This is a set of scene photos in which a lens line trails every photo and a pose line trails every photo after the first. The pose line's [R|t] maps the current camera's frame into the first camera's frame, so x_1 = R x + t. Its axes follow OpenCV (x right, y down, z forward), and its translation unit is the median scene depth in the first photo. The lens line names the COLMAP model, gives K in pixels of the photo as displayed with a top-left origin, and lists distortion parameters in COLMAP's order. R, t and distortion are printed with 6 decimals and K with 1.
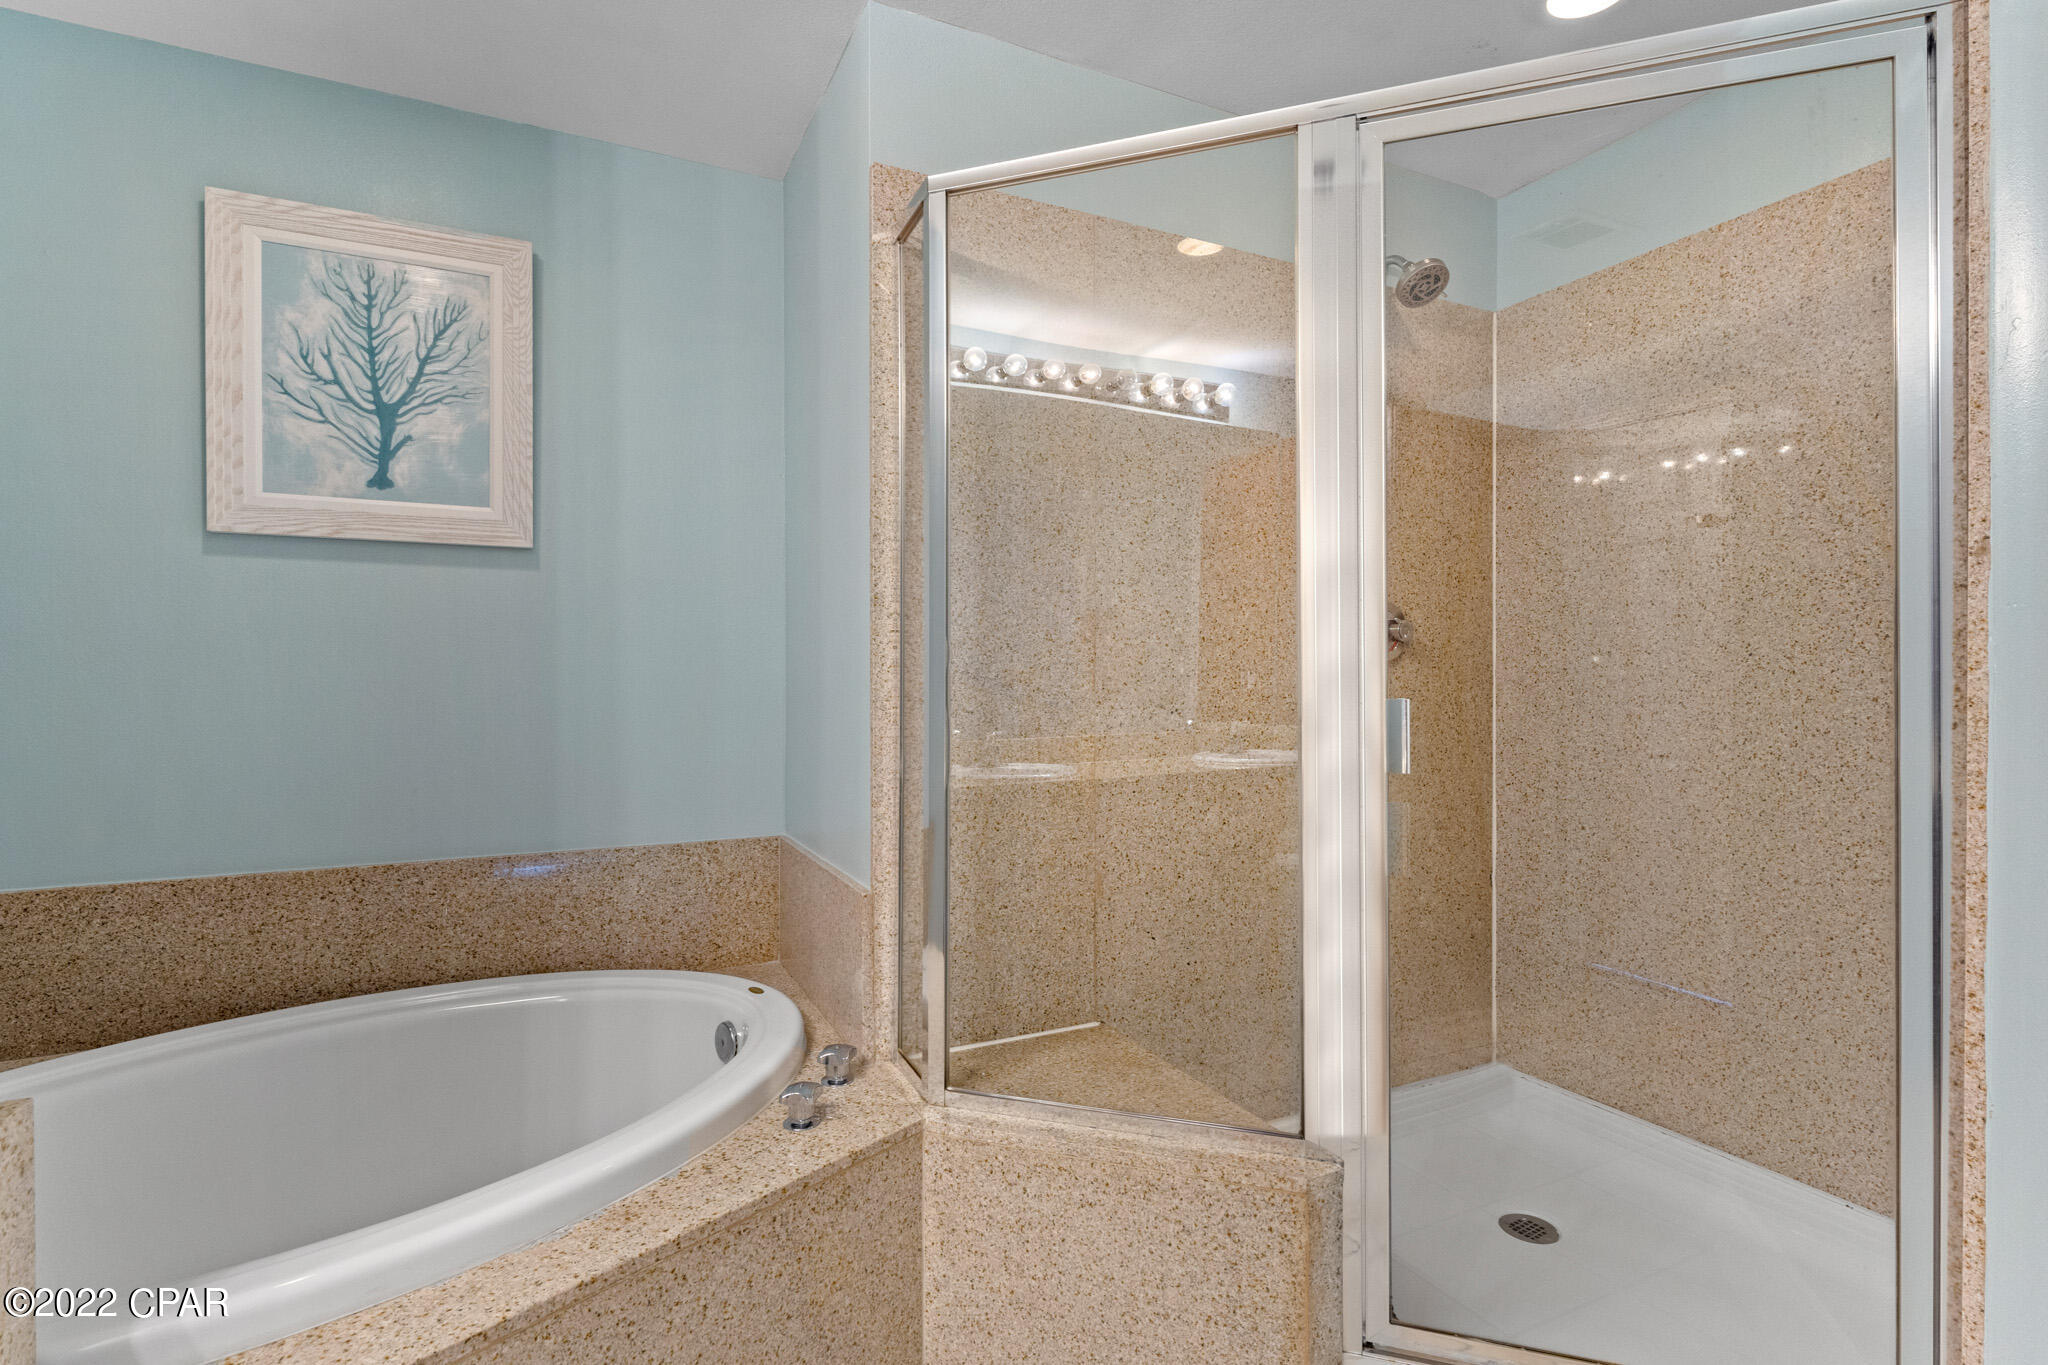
lens RADIAL K [[958.3, 0, 1024.7], [0, 958.3, 679.2], [0, 0, 1]] dist [-0.002600, -0.000654]
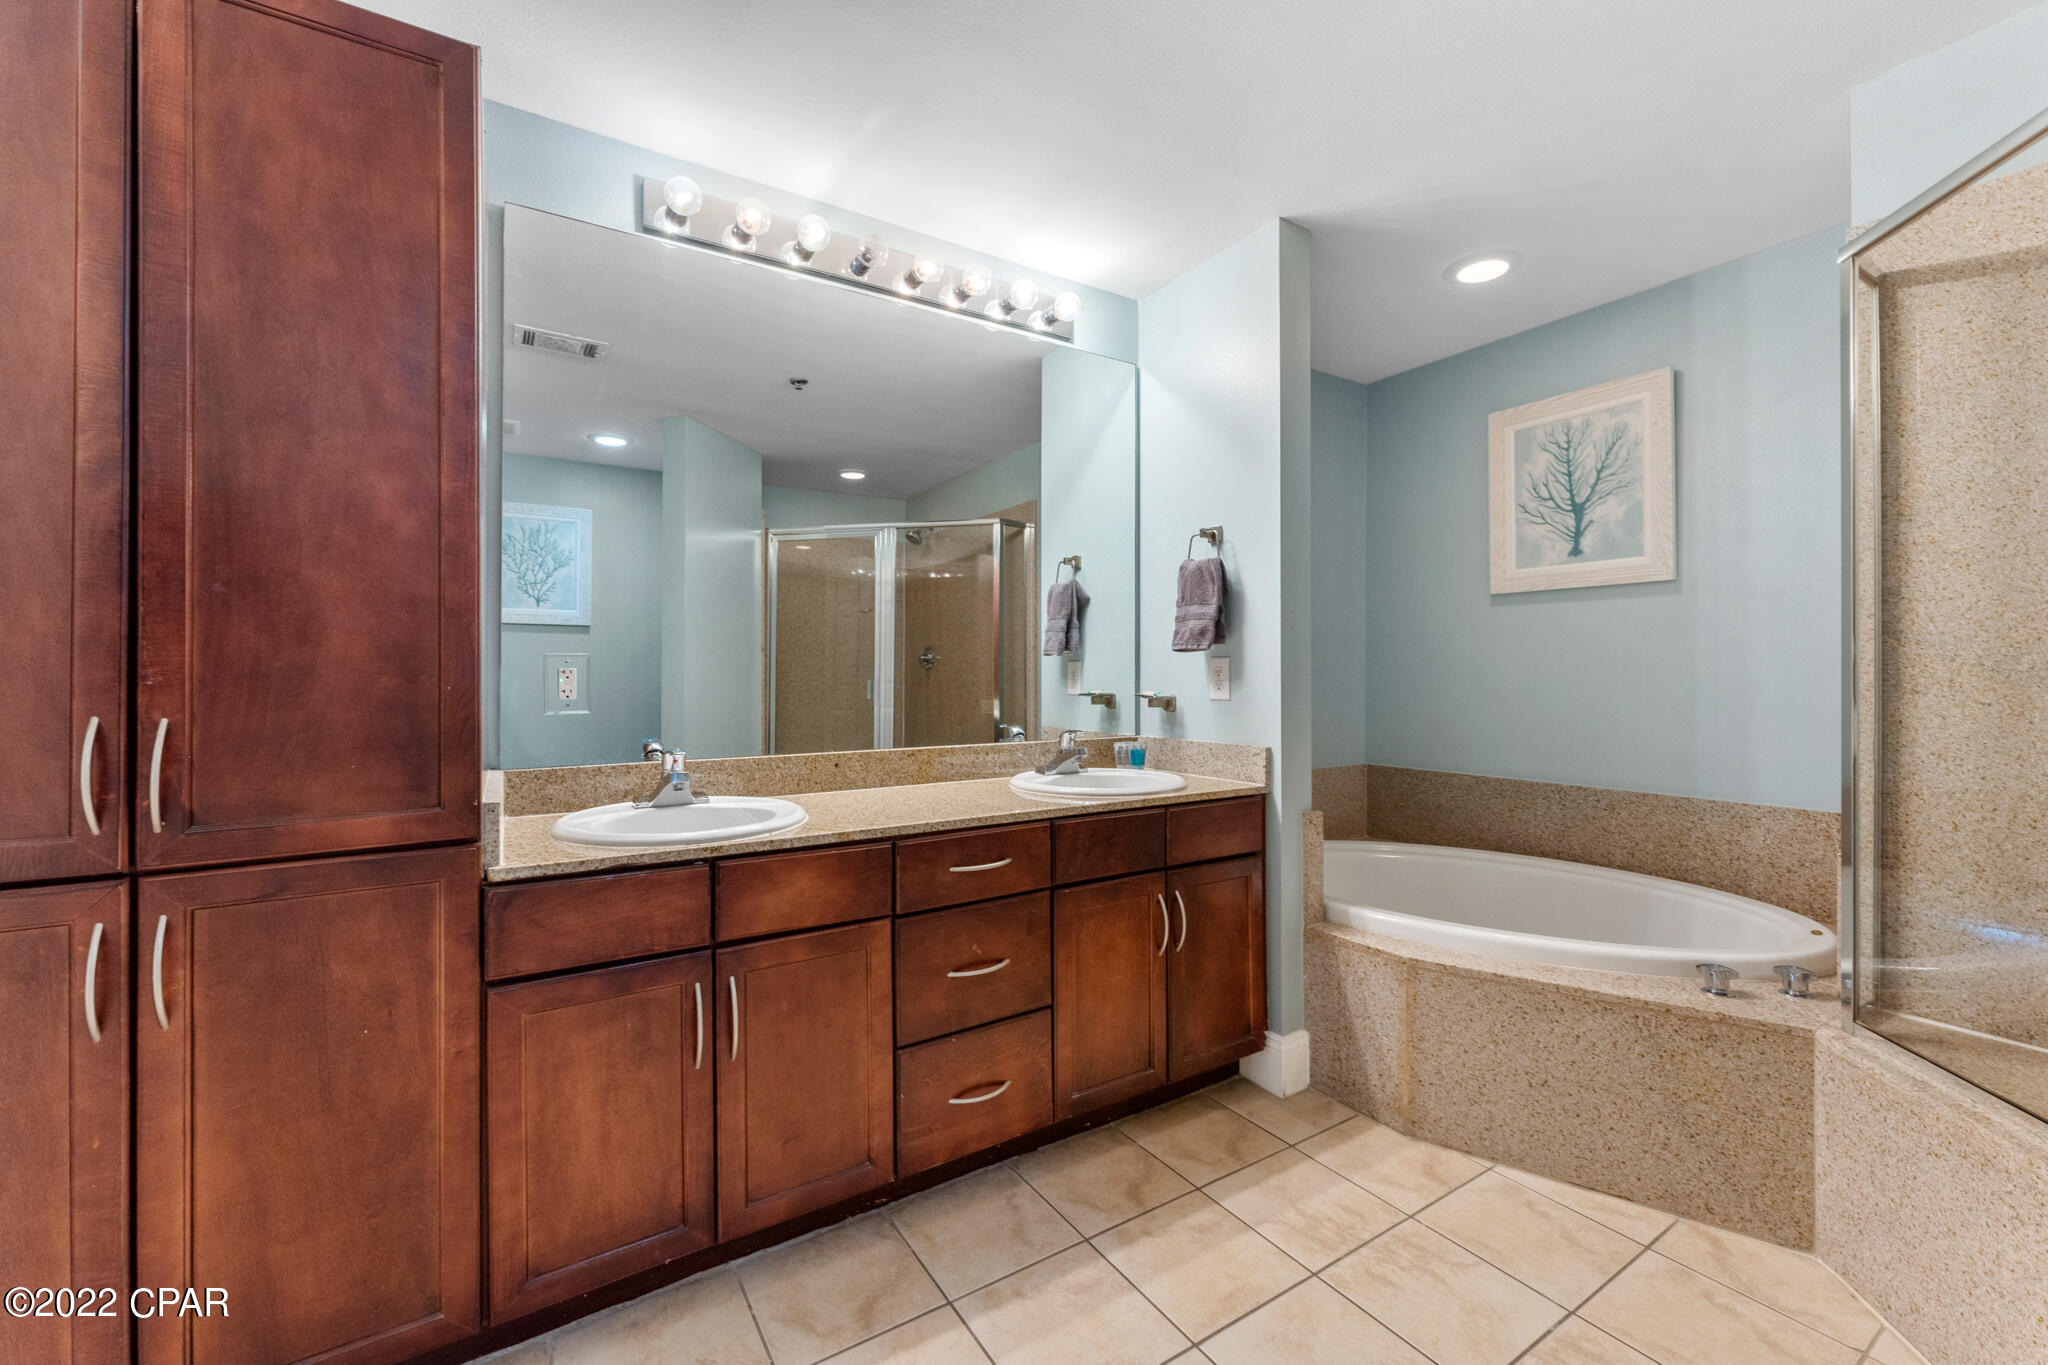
lens RADIAL K [[846.5, 0, 1024.0], [0, 846.5, 682.5], [0, 0, 1]] dist [0.010547, -0.001201]
pose [[0.106608, 0.010739, -0.994243, 0.694025], [-0.000385, 0.999942, 0.010759, 0.002236], [0.994301, -0.000764, 0.106606, -0.098950]]
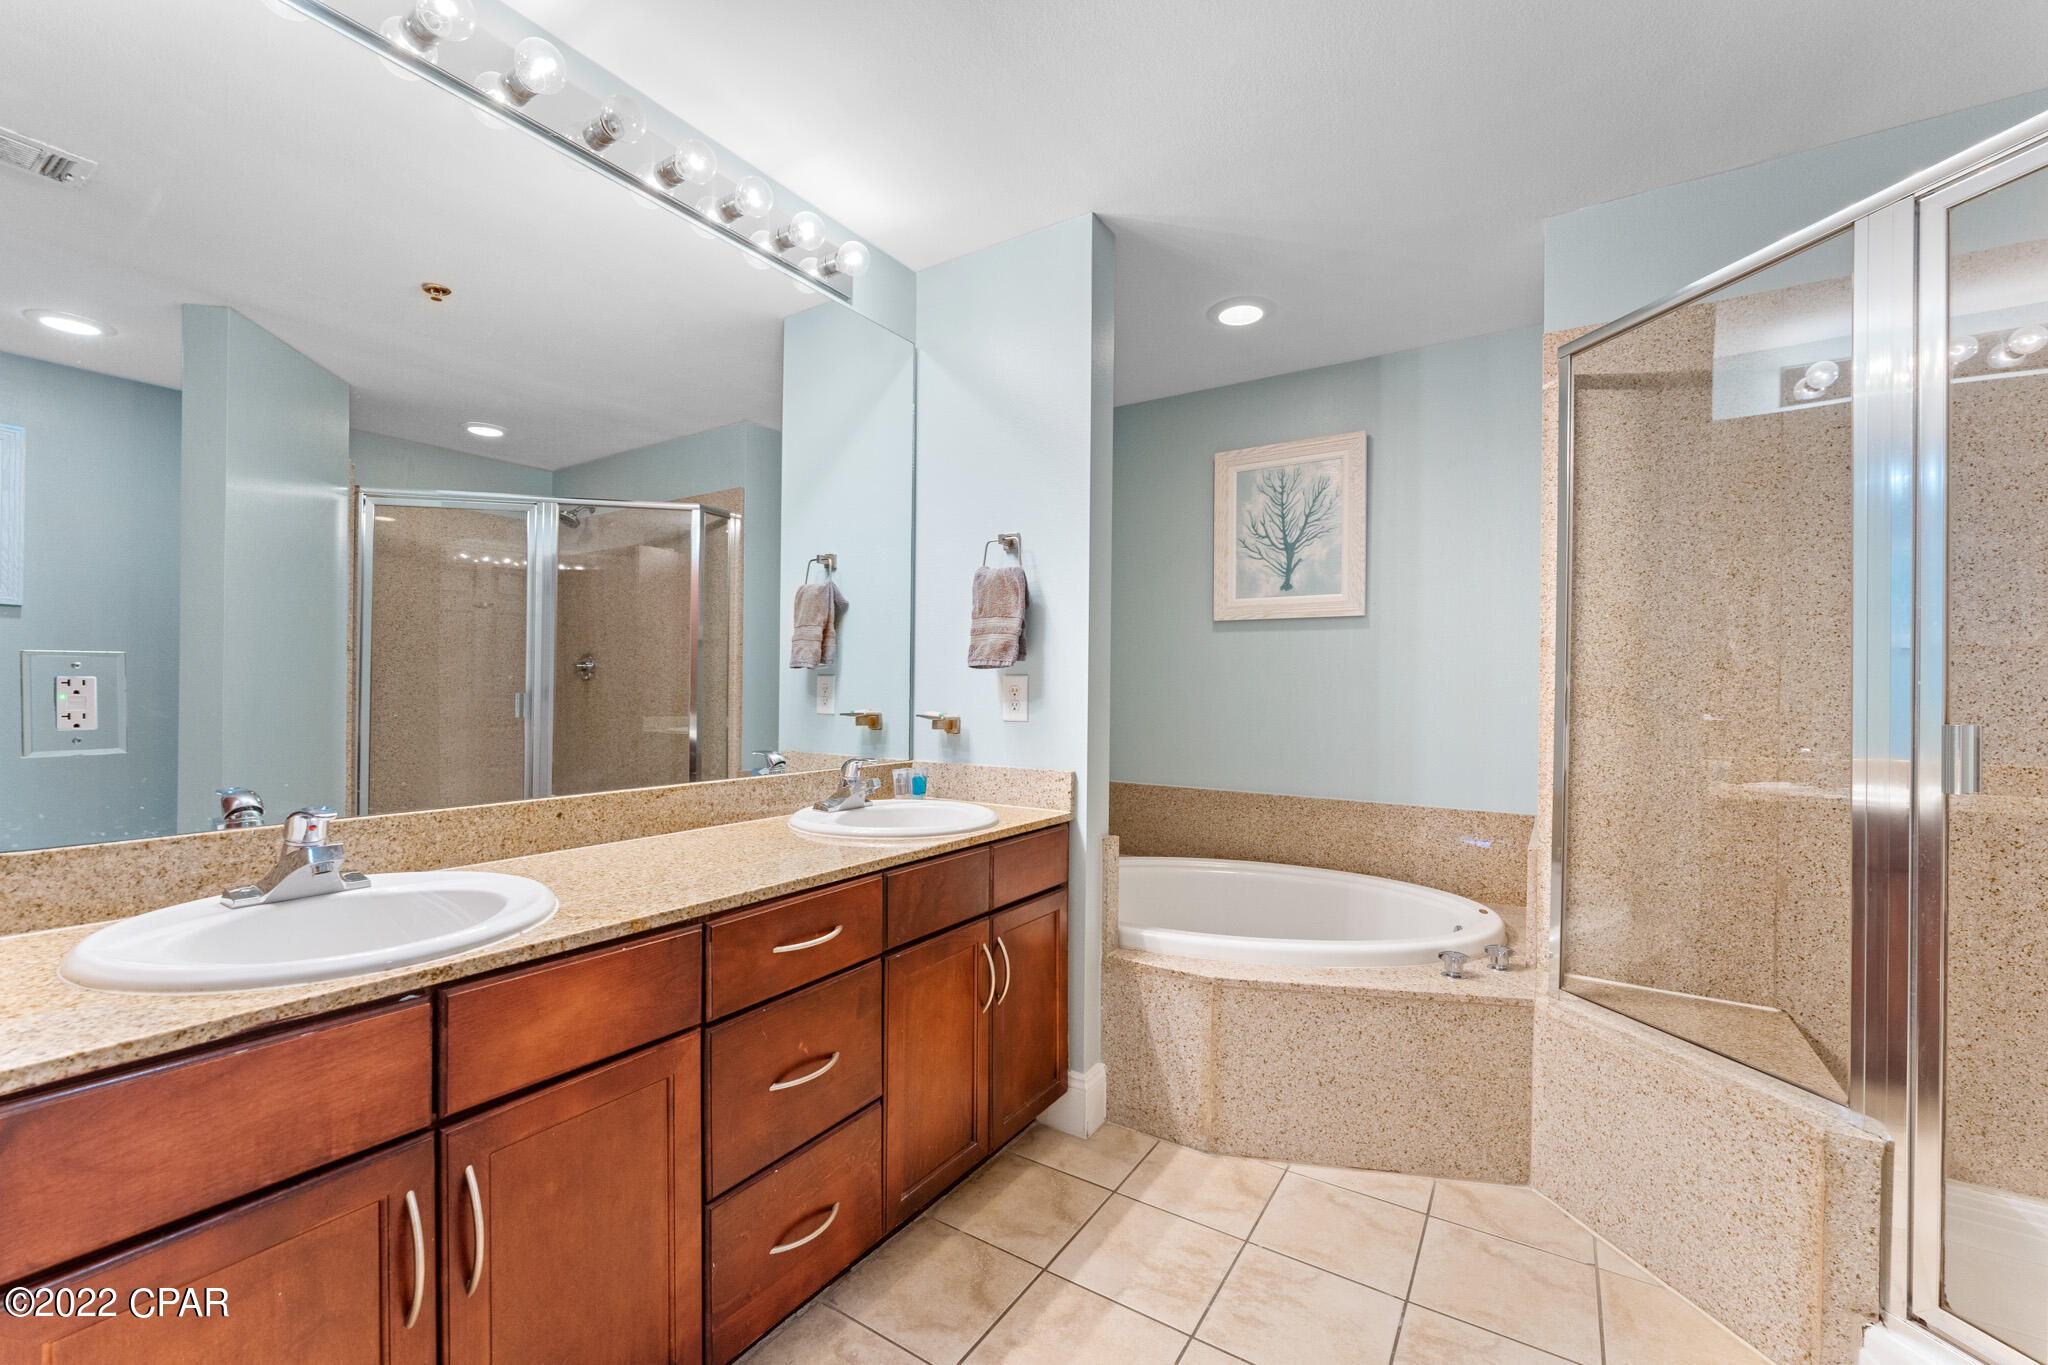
lens RADIAL K [[844.4, 0, 1026.2], [0, 844.4, 701.2], [0, 0, 1]] dist [-0.001803, -0.000158]
pose [[0.514542, 0.020048, -0.857231, 0.470963], [-0.013669, 0.999791, 0.015177, -0.004203], [0.857356, 0.003908, 0.514709, -0.264799]]
